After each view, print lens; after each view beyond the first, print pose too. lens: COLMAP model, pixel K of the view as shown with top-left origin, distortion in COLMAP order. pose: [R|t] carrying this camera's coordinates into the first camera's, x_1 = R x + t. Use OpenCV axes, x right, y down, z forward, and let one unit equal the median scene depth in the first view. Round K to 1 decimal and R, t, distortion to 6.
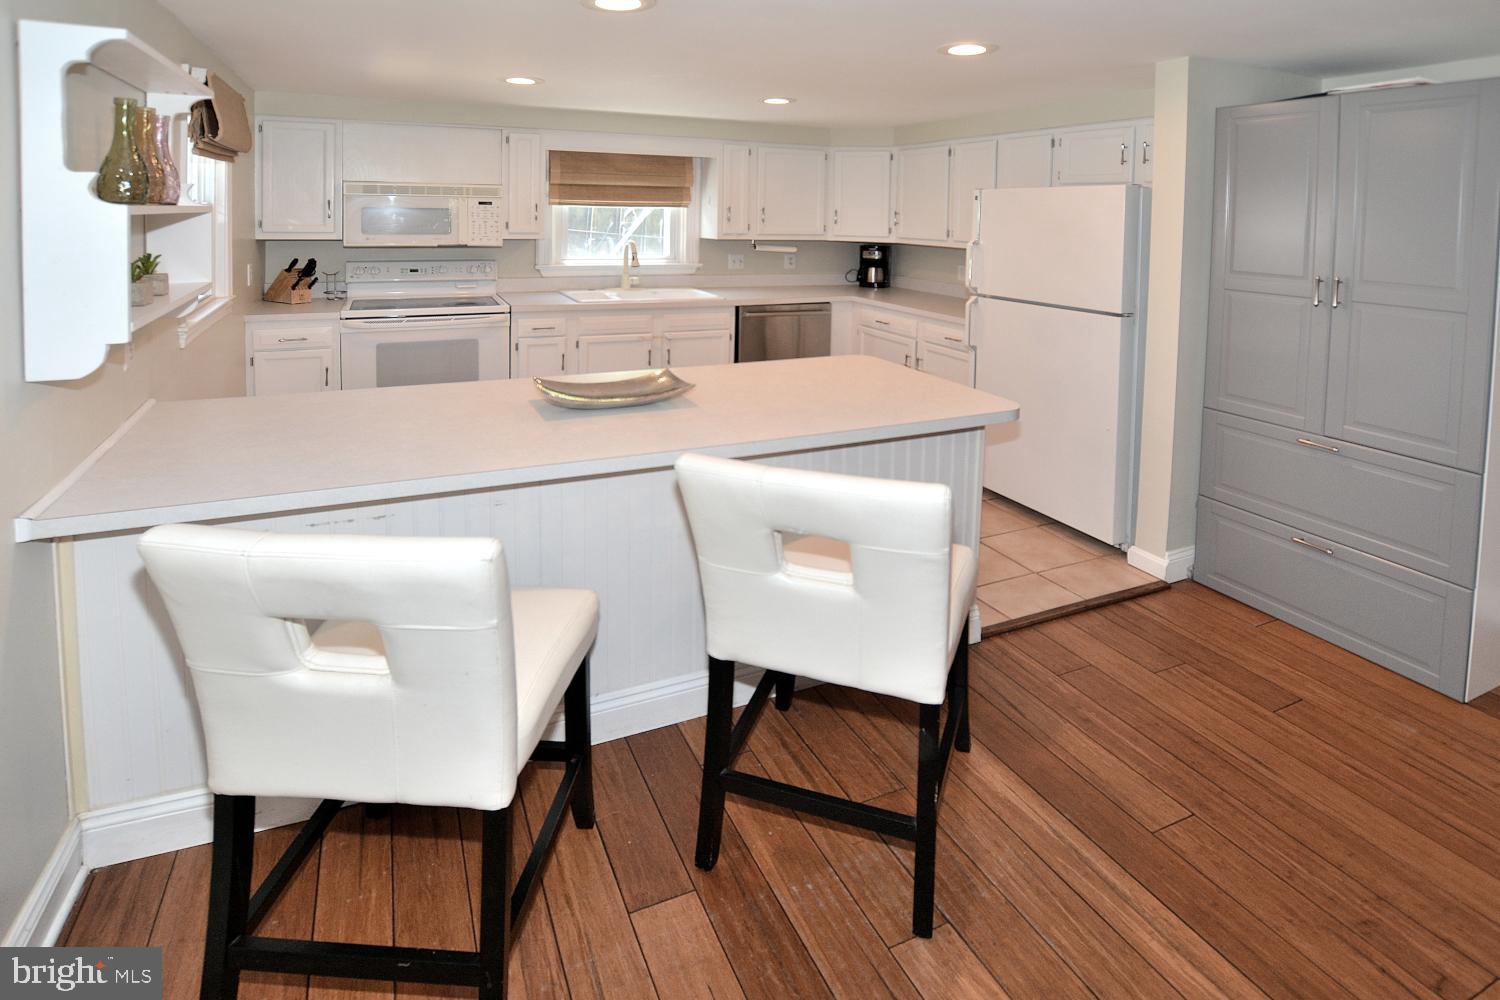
lens RADIAL K [[747.8, 0, 684.4], [0, 747.8, 477.6], [0, 0, 1]] dist [-0.025452, 0.003101]
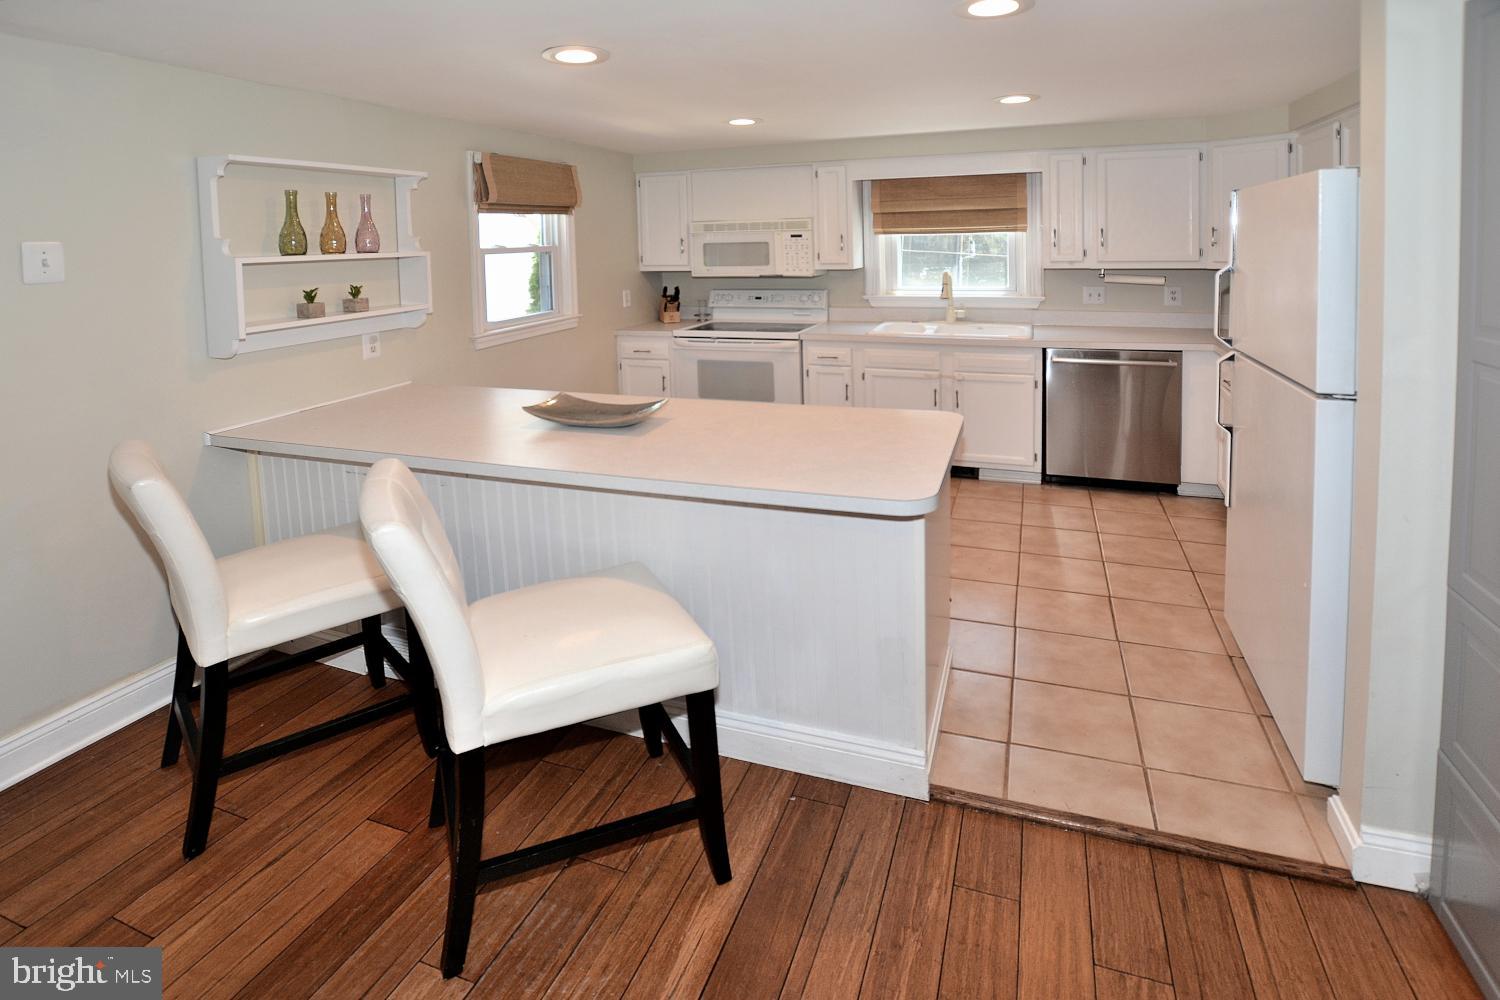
lens RADIAL K [[747.8, 0, 745.4], [0, 747.8, 503.0], [0, 0, 1]] dist [-0.025452, 0.003101]
pose [[0.720384, 0.197058, -0.664992, 0.443013], [-0.199321, 0.977163, 0.073641, -0.058593], [0.664318, 0.079497, 0.743211, 0.185299]]
